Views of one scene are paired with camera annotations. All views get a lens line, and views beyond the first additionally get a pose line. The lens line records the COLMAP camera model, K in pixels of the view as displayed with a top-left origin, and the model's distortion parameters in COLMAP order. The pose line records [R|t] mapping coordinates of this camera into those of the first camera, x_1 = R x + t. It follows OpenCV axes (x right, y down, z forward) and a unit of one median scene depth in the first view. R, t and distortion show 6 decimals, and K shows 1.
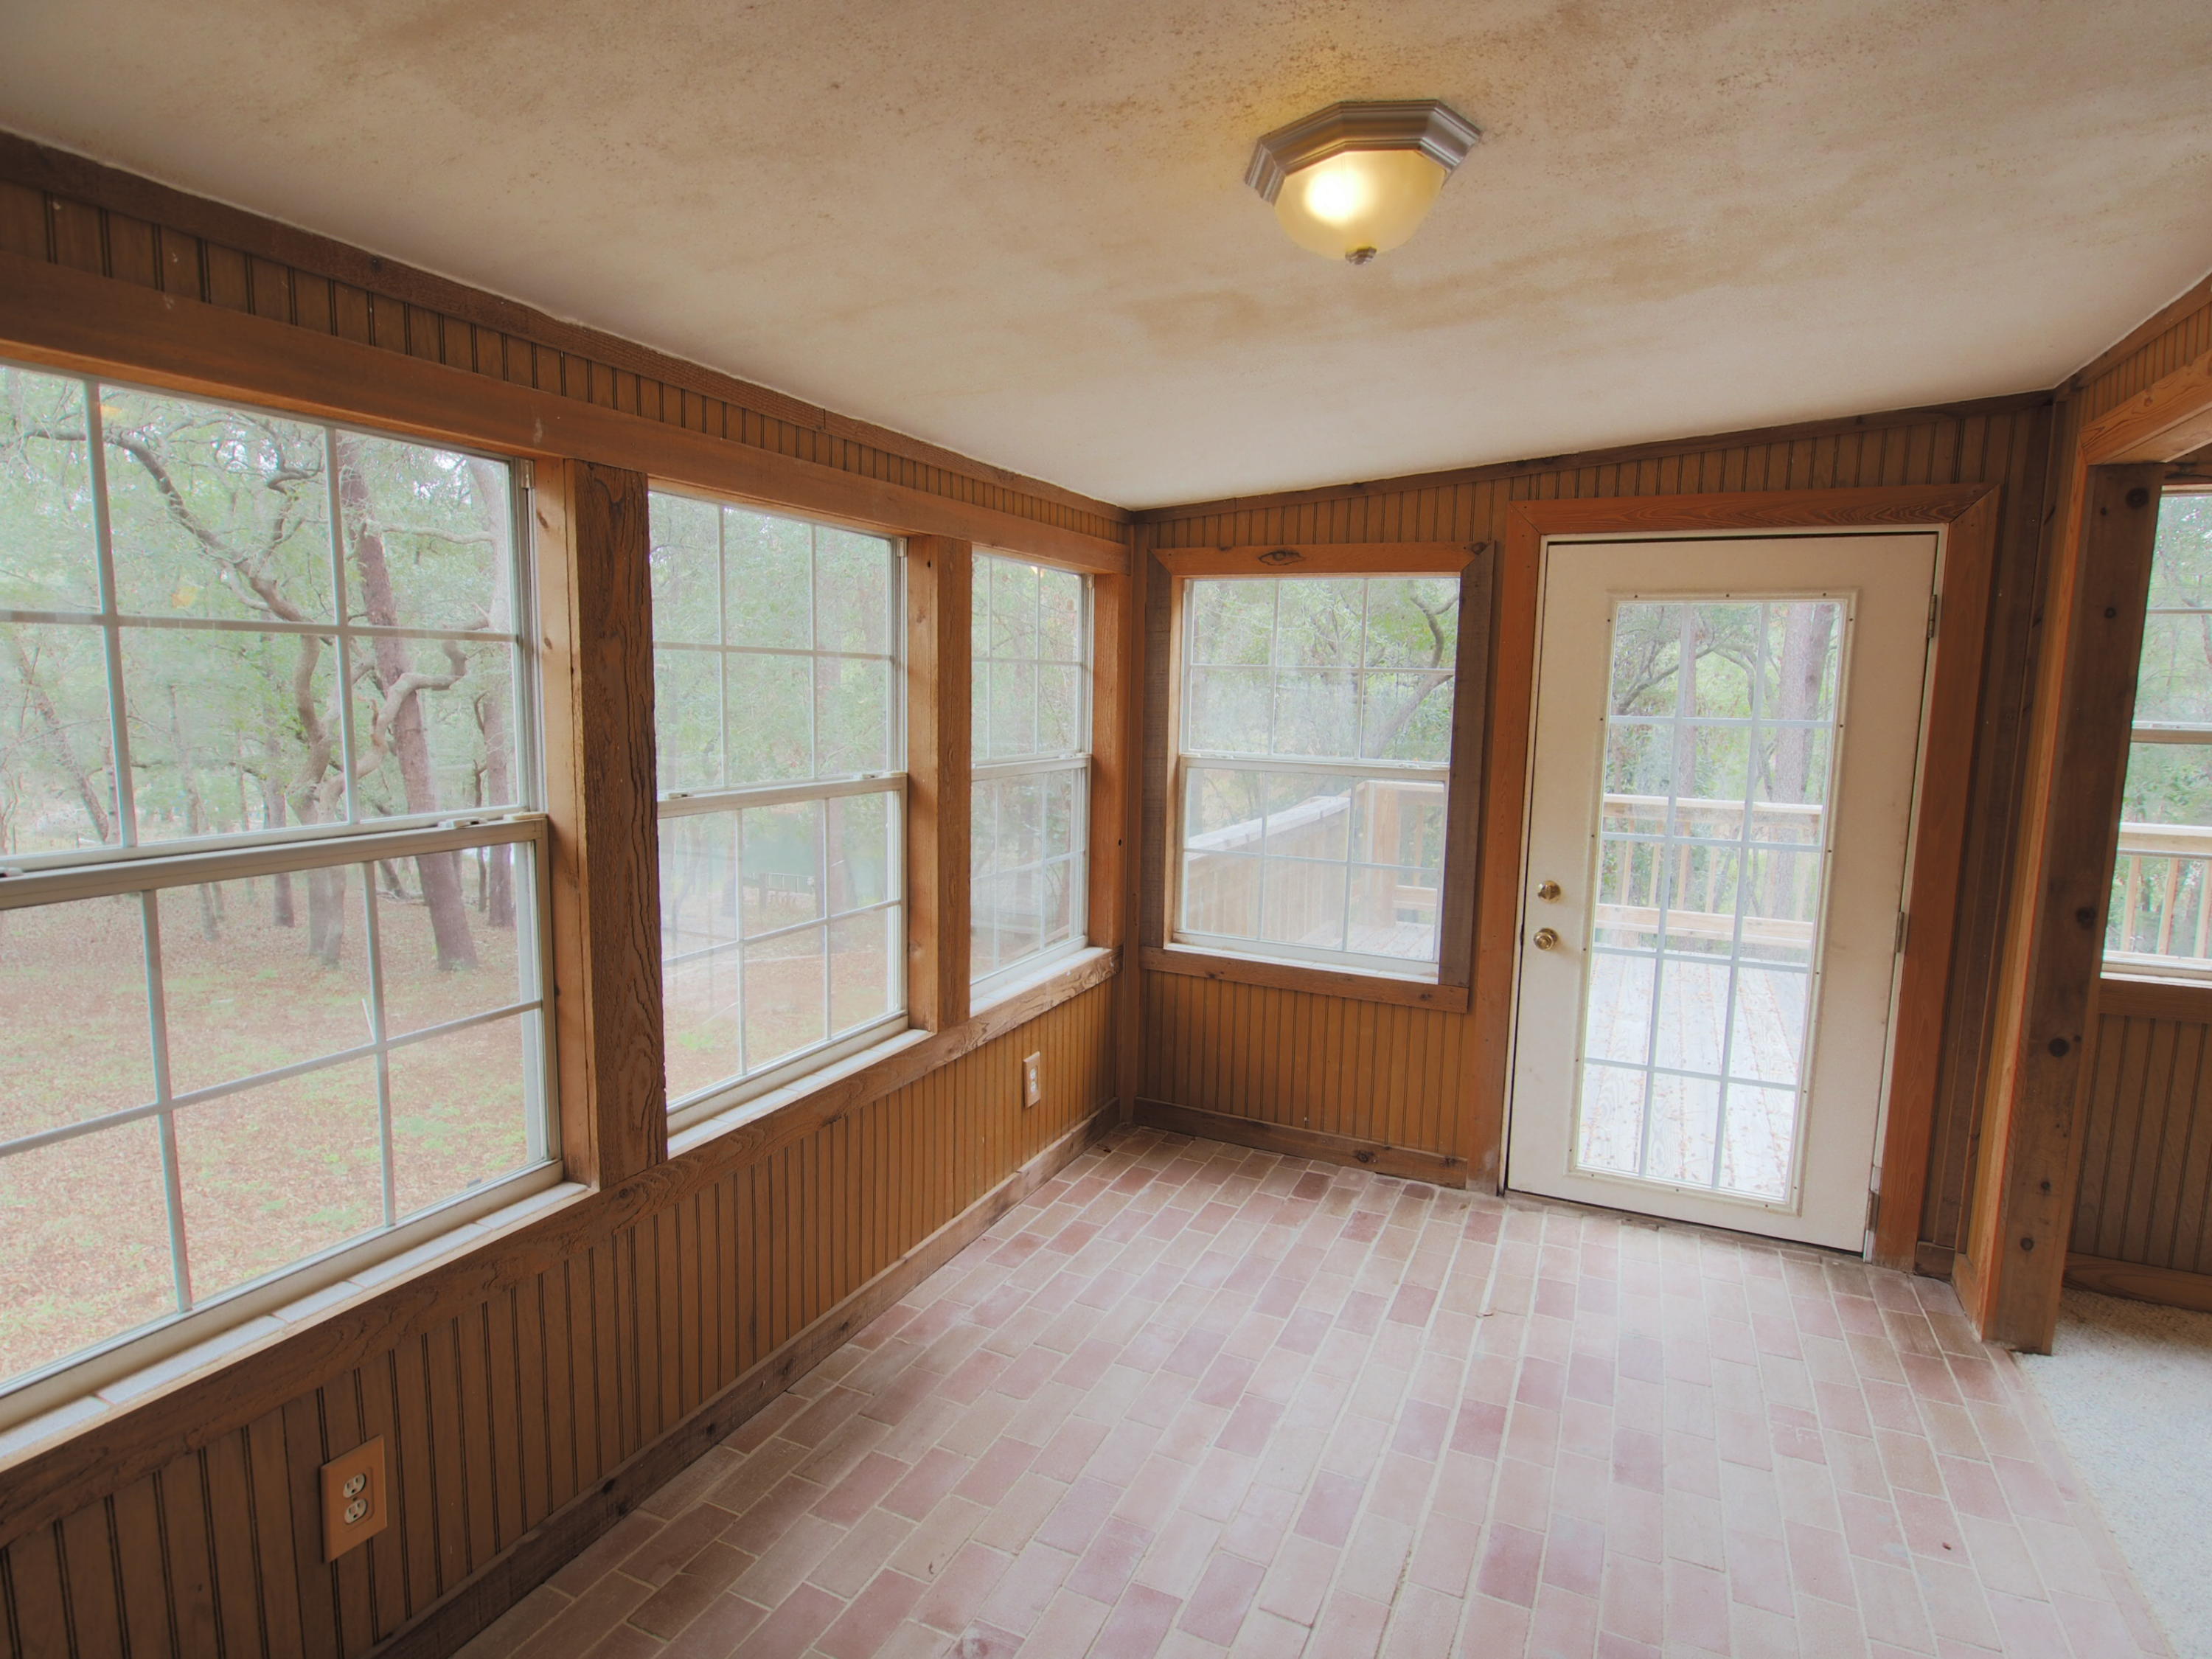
lens RADIAL K [[1188.7, 0, 1107.1], [0, 1188.7, 841.5], [0, 0, 1]] dist [-0.011213, -0.001067]
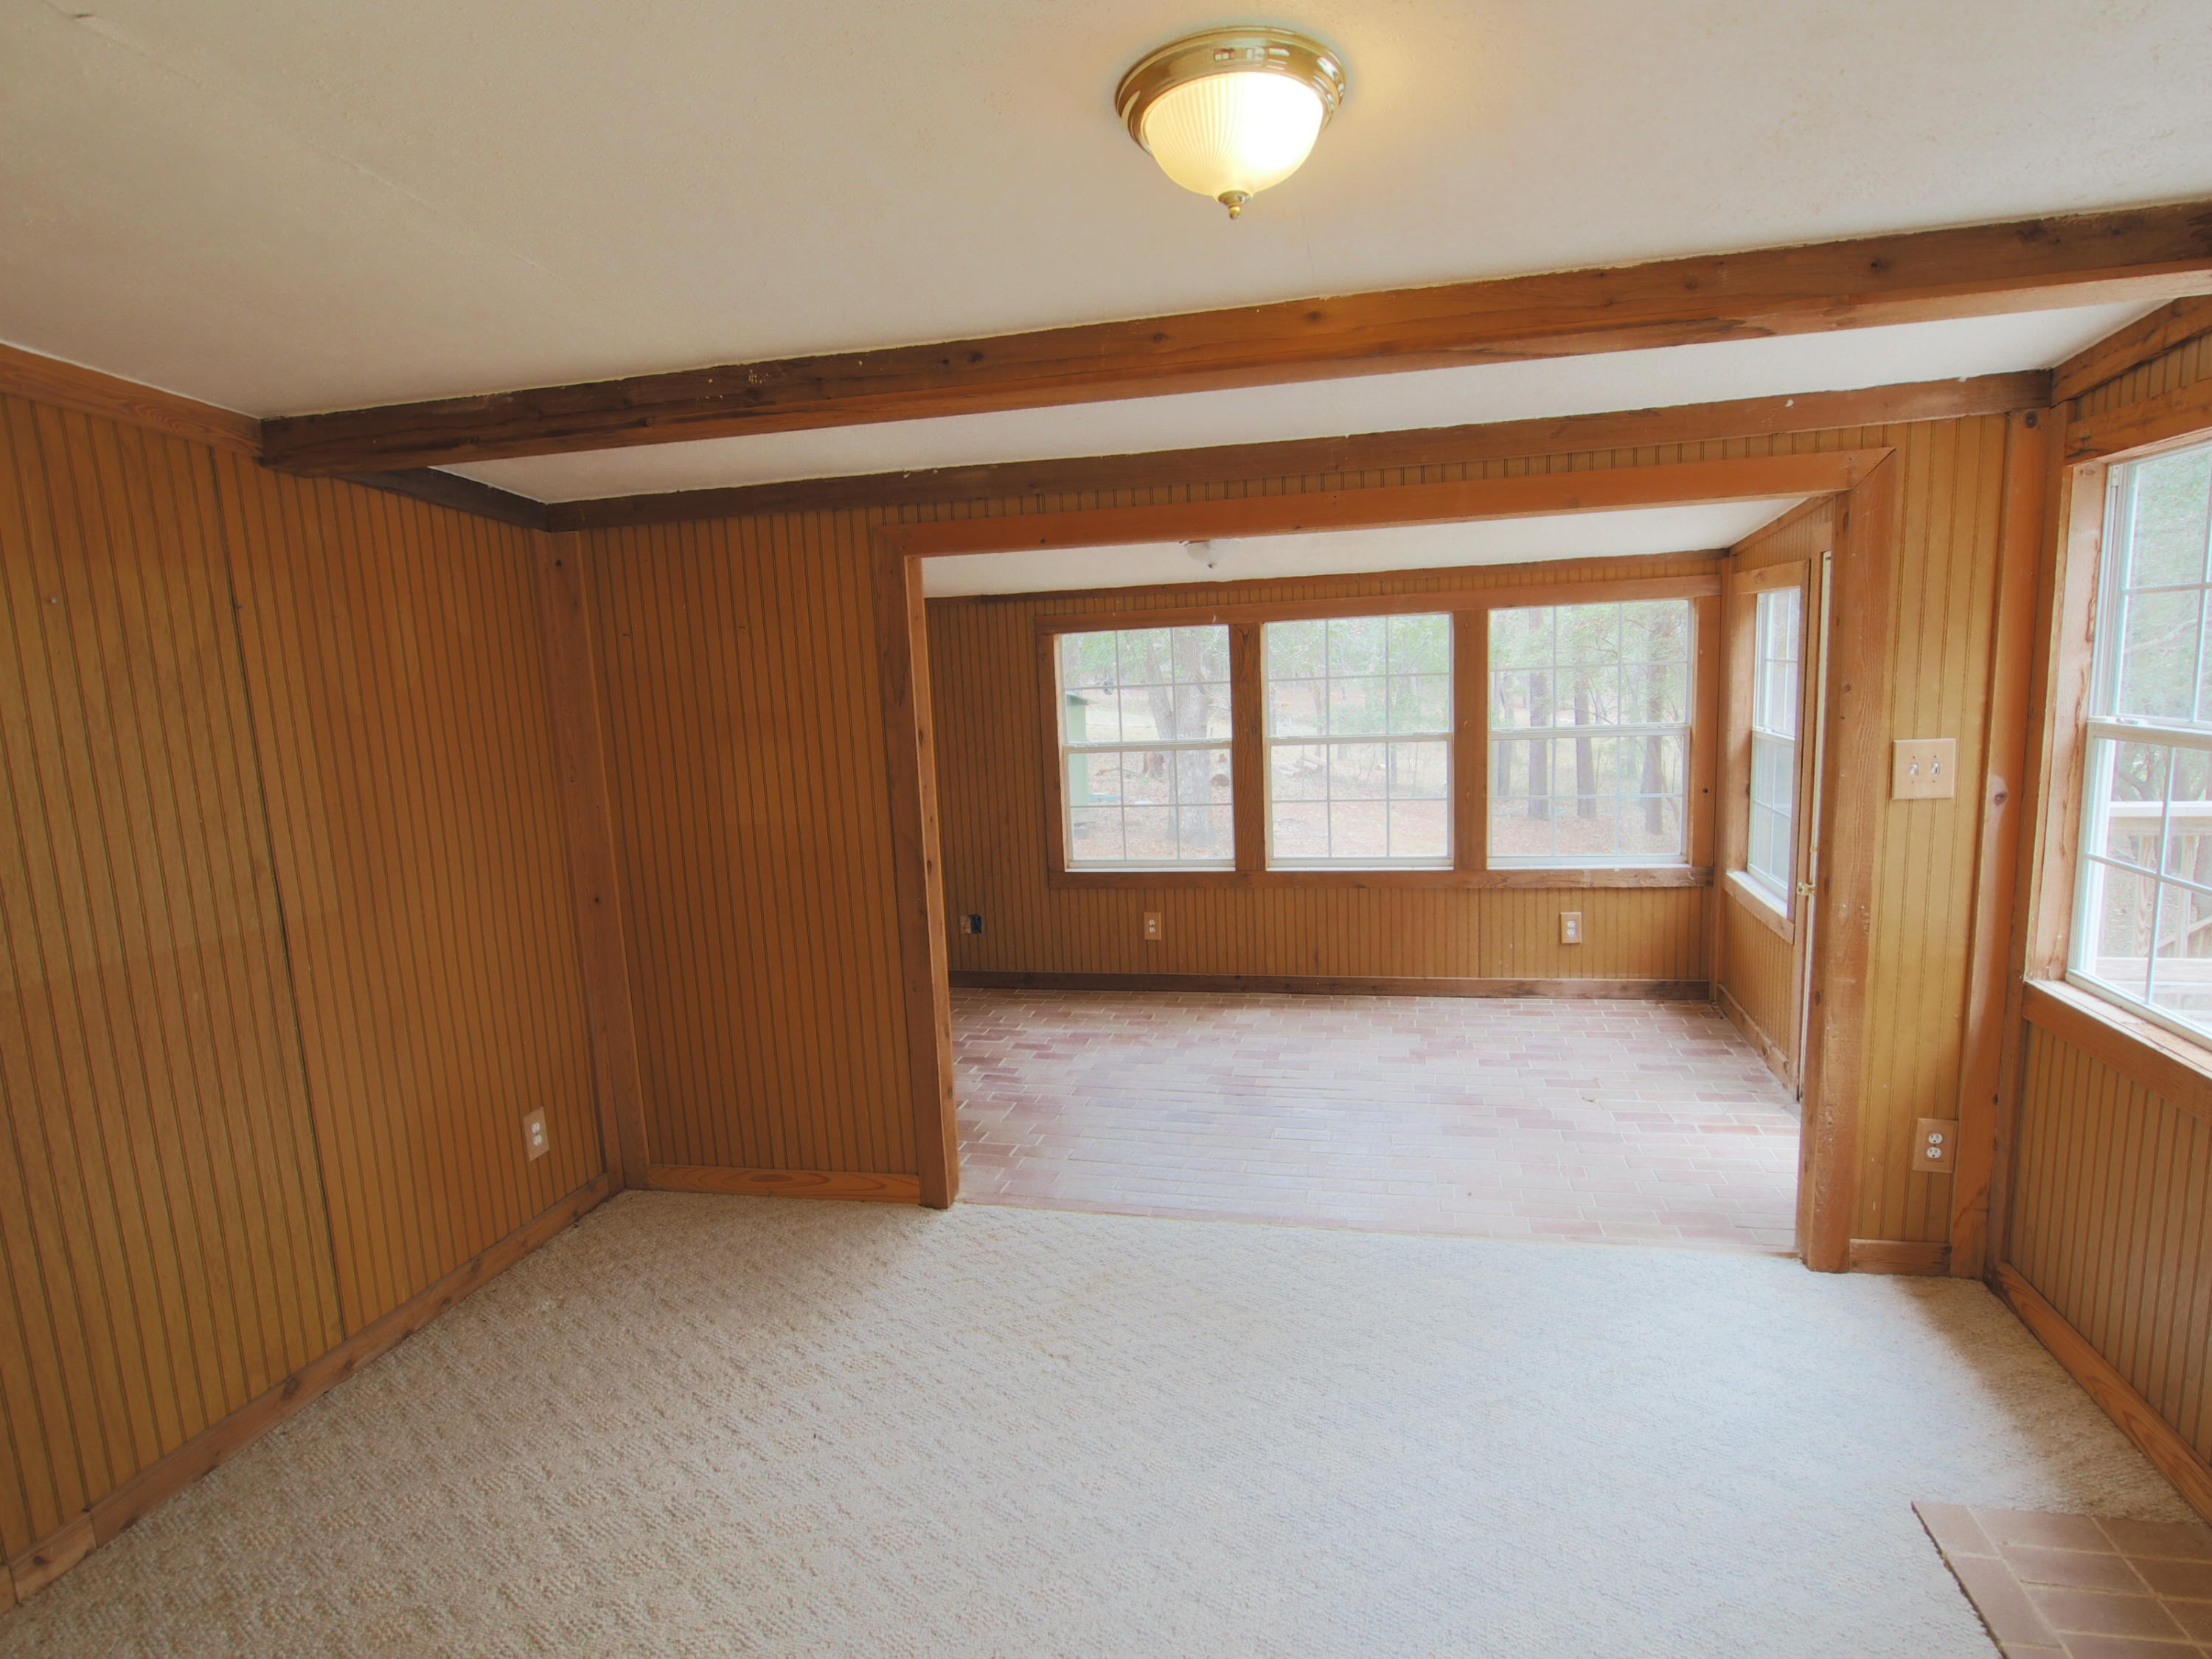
lens RADIAL K [[1188.7, 0, 1107.1], [0, 1188.7, 841.5], [0, 0, 1]] dist [-0.011213, -0.001067]
pose [[0.194695, 0.119502, -0.973557, 1.391636], [-0.079266, 0.991221, 0.105818, -0.035073], [0.977656, 0.056568, 0.202459, 0.058674]]
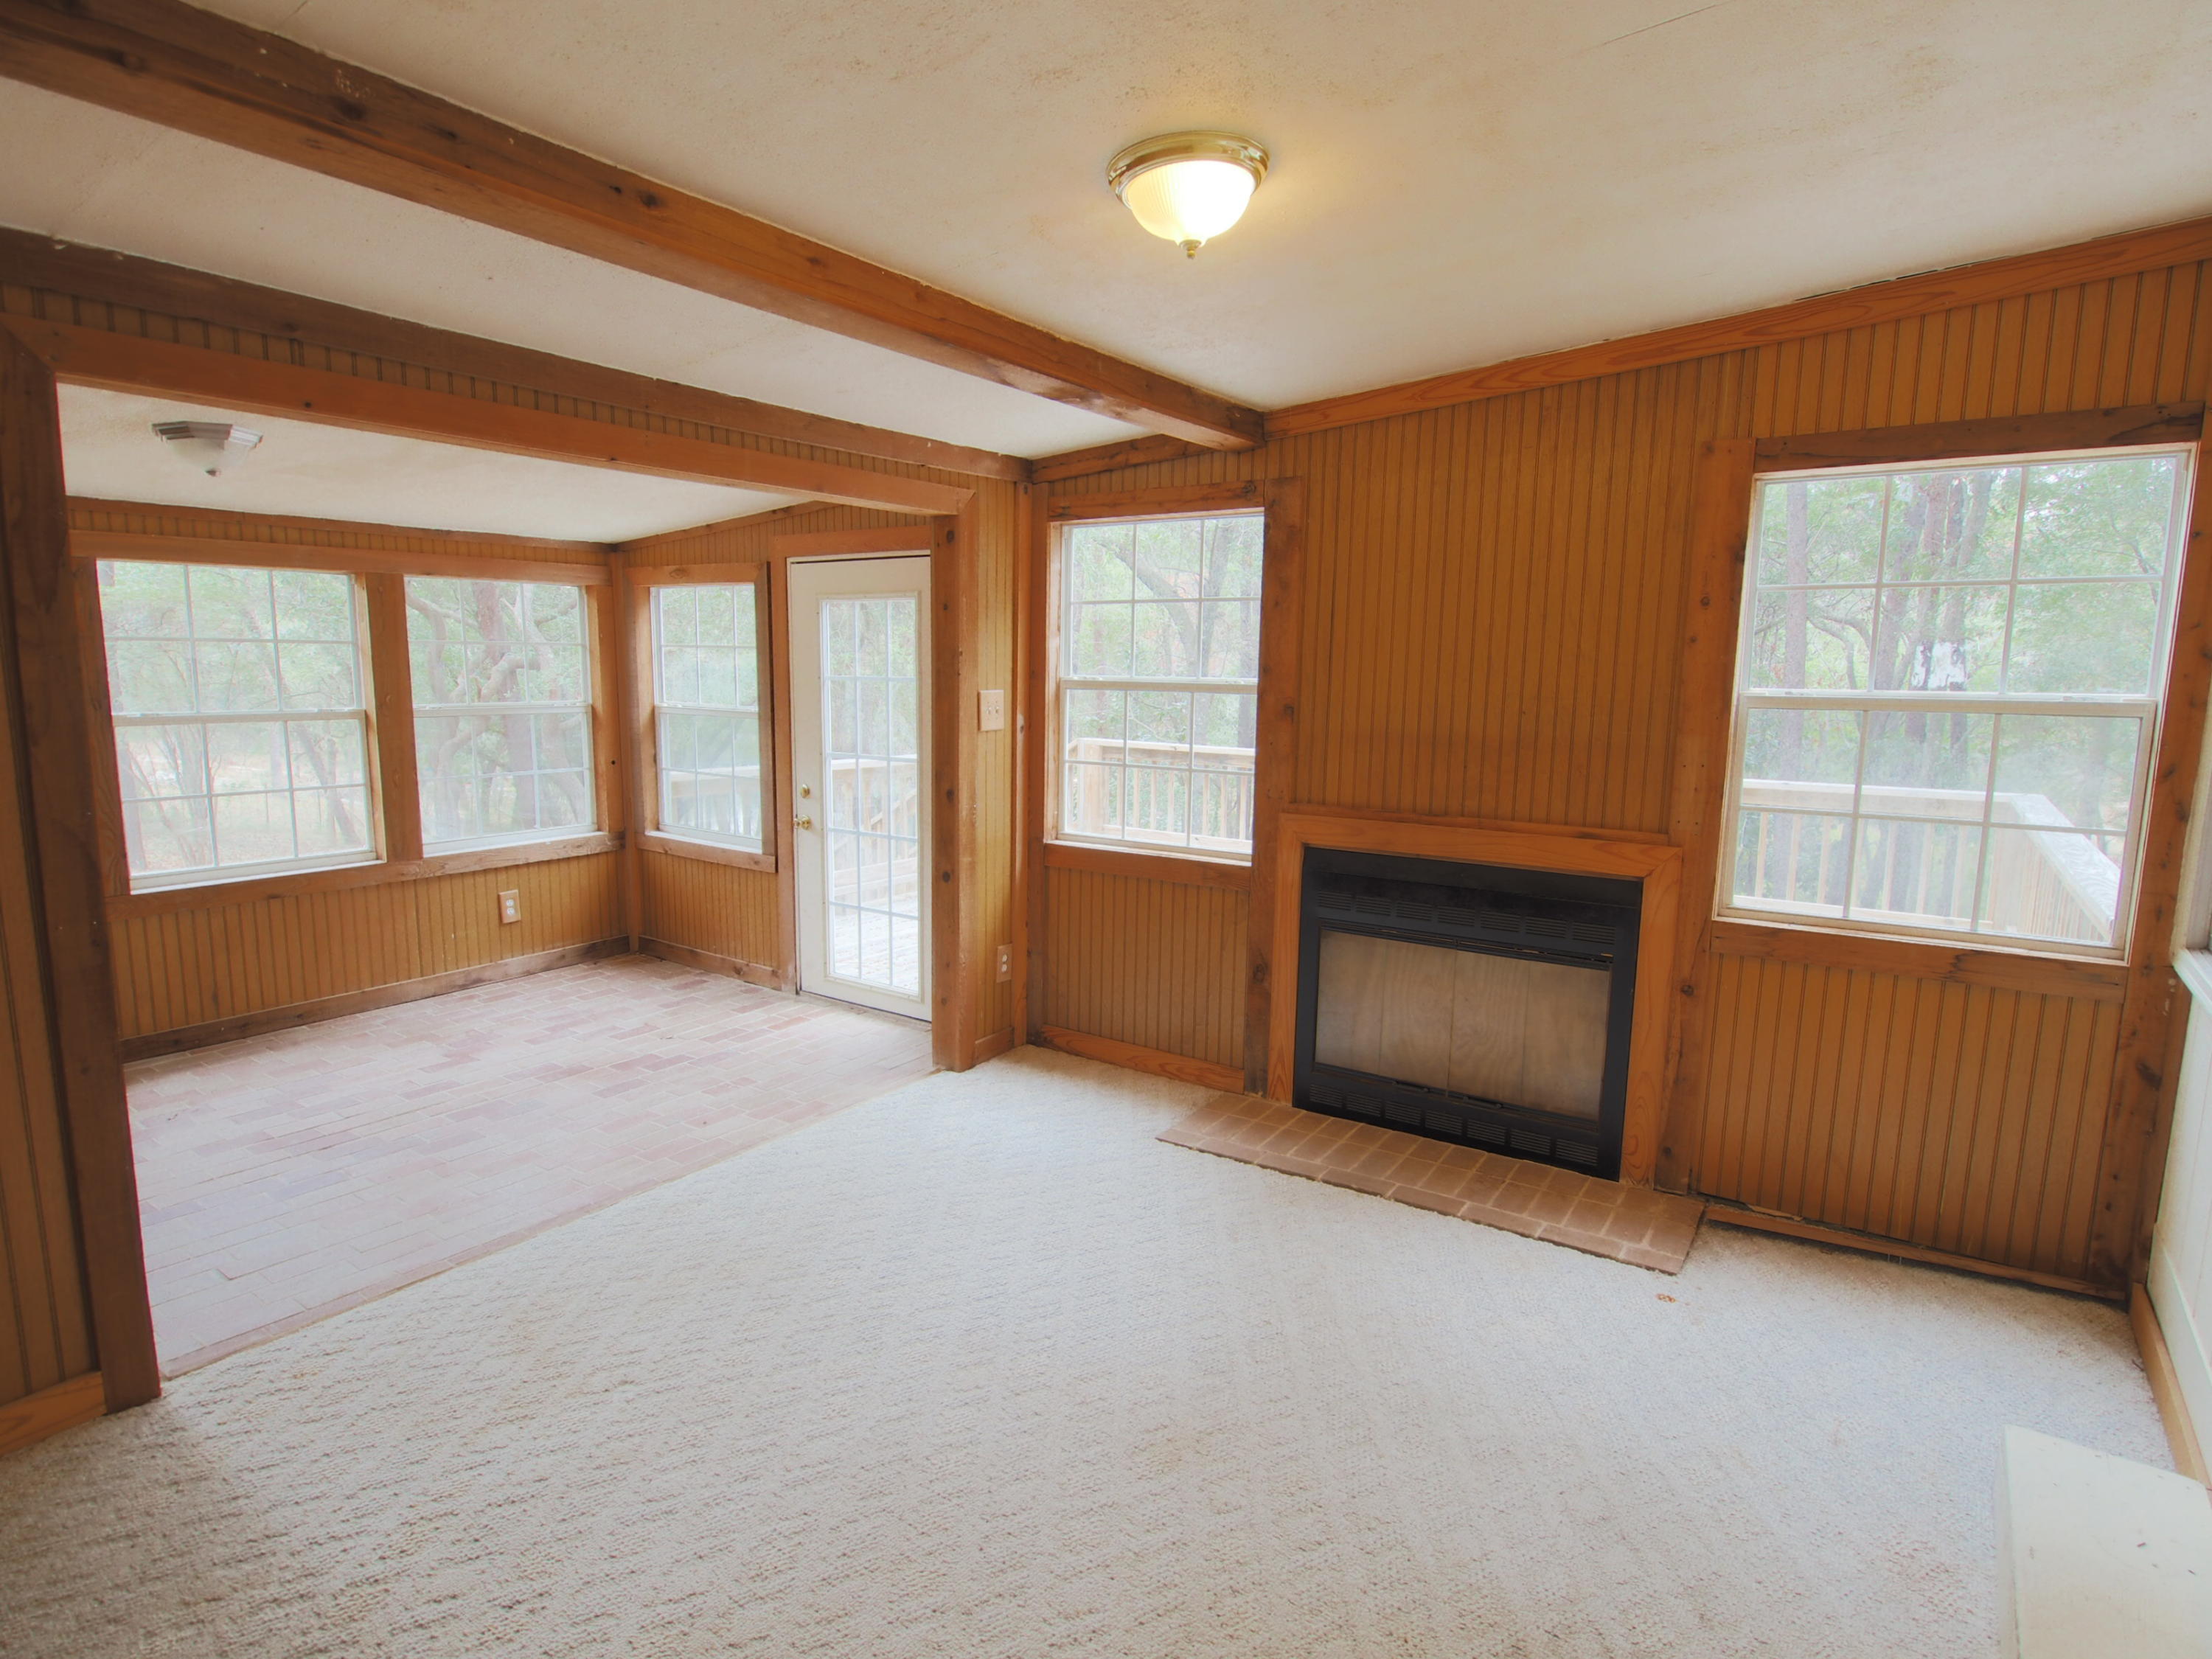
lens RADIAL K [[1188.7, 0, 1107.1], [0, 1188.7, 841.5], [0, 0, 1]] dist [-0.011213, -0.001067]
pose [[0.985994, 0.020086, -0.165568, 1.009879], [-0.017287, 0.999682, 0.018334, 0.072079], [0.165884, -0.015215, 0.986028, -0.441795]]
